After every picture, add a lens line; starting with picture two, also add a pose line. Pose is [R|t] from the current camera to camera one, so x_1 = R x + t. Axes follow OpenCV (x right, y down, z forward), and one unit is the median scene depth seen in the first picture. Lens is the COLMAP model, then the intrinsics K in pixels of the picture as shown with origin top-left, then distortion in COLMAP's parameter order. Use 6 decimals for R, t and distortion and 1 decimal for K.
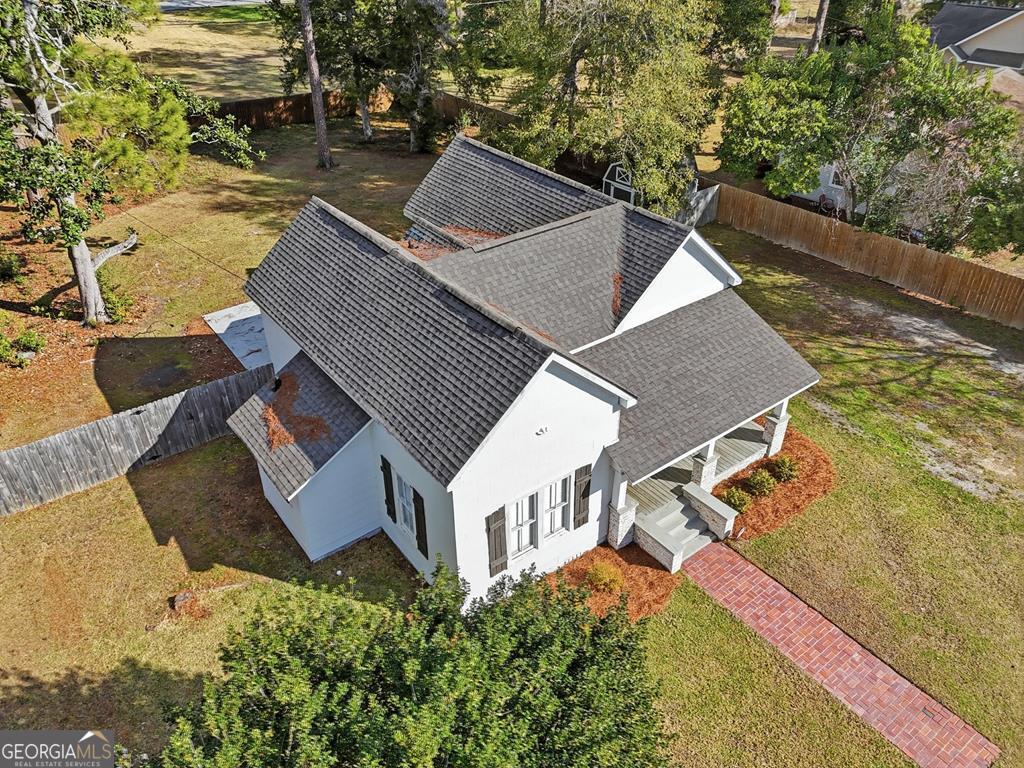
lens RADIAL K [[746.9, 0, 517.1], [0, 746.9, 379.4], [0, 0, 1]] dist [0.084061, -0.077948]
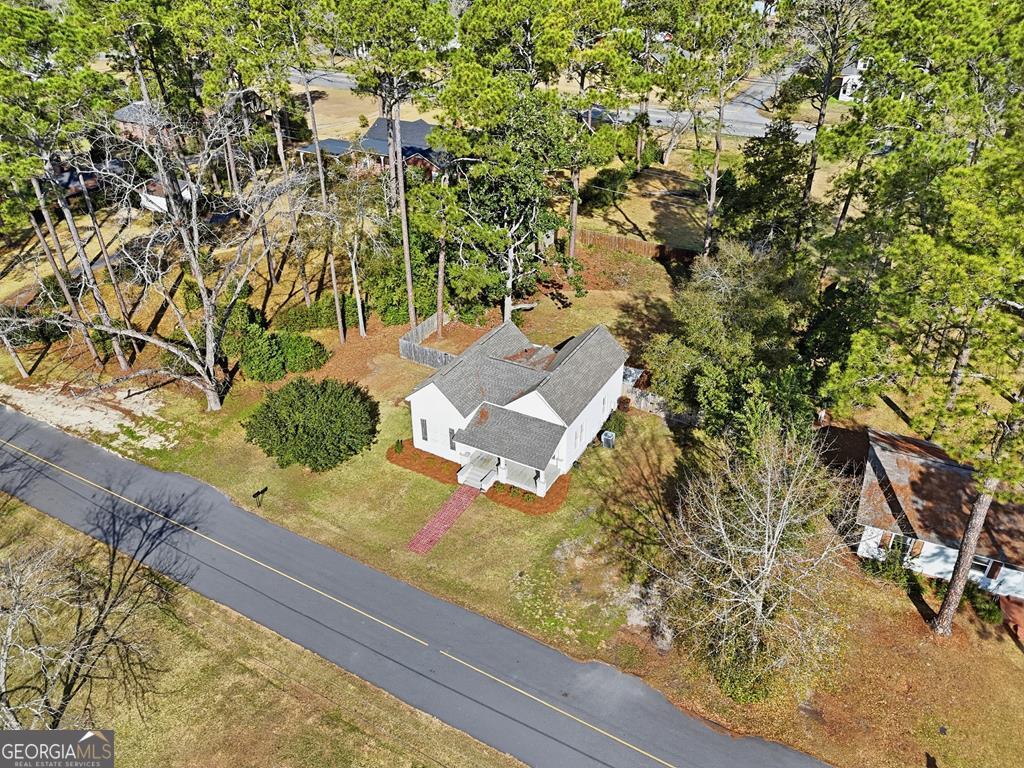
lens RADIAL K [[746.9, 0, 517.1], [0, 746.9, 379.4], [0, 0, 1]] dist [0.084061, -0.077948]
pose [[0.410707, 0.485706, -0.771628, 1.990296], [-0.499902, 0.827713, 0.254931, -0.780091], [0.762508, 0.281036, 0.582752, -0.515285]]
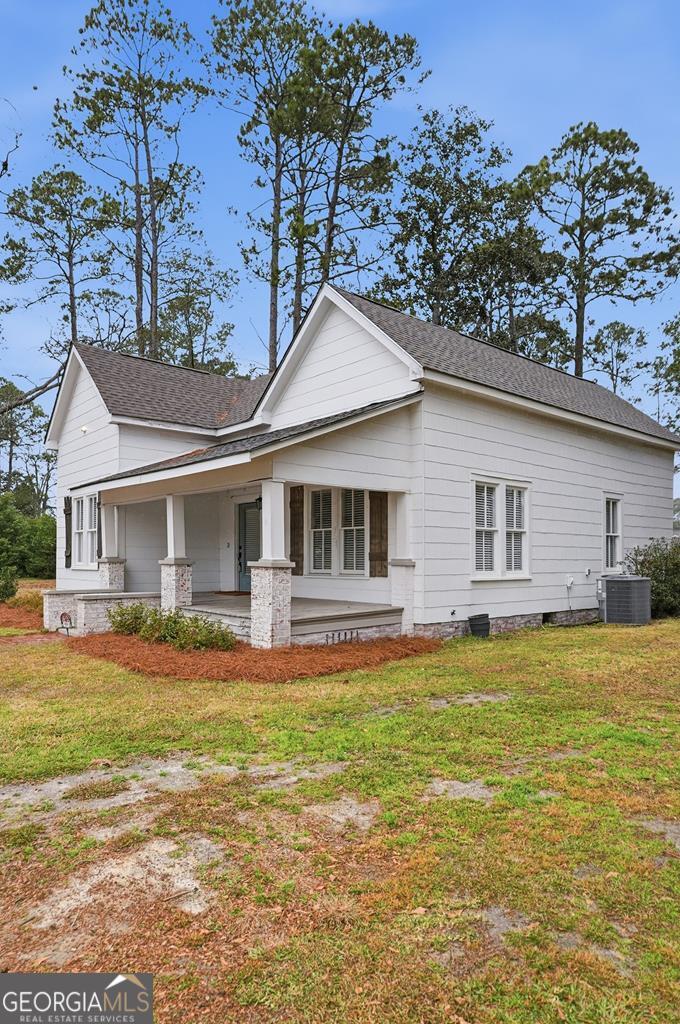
lens RADIAL K [[636.0, 0, 342.7], [0, 636.0, 567.4], [0, 0, 1]] dist [-0.004615, -0.001815]
pose [[0.071549, 0.020820, -0.997220, 0.790105], [-0.552386, 0.833292, -0.022235, 0.035386], [0.830512, 0.552441, 0.071122, 1.024150]]
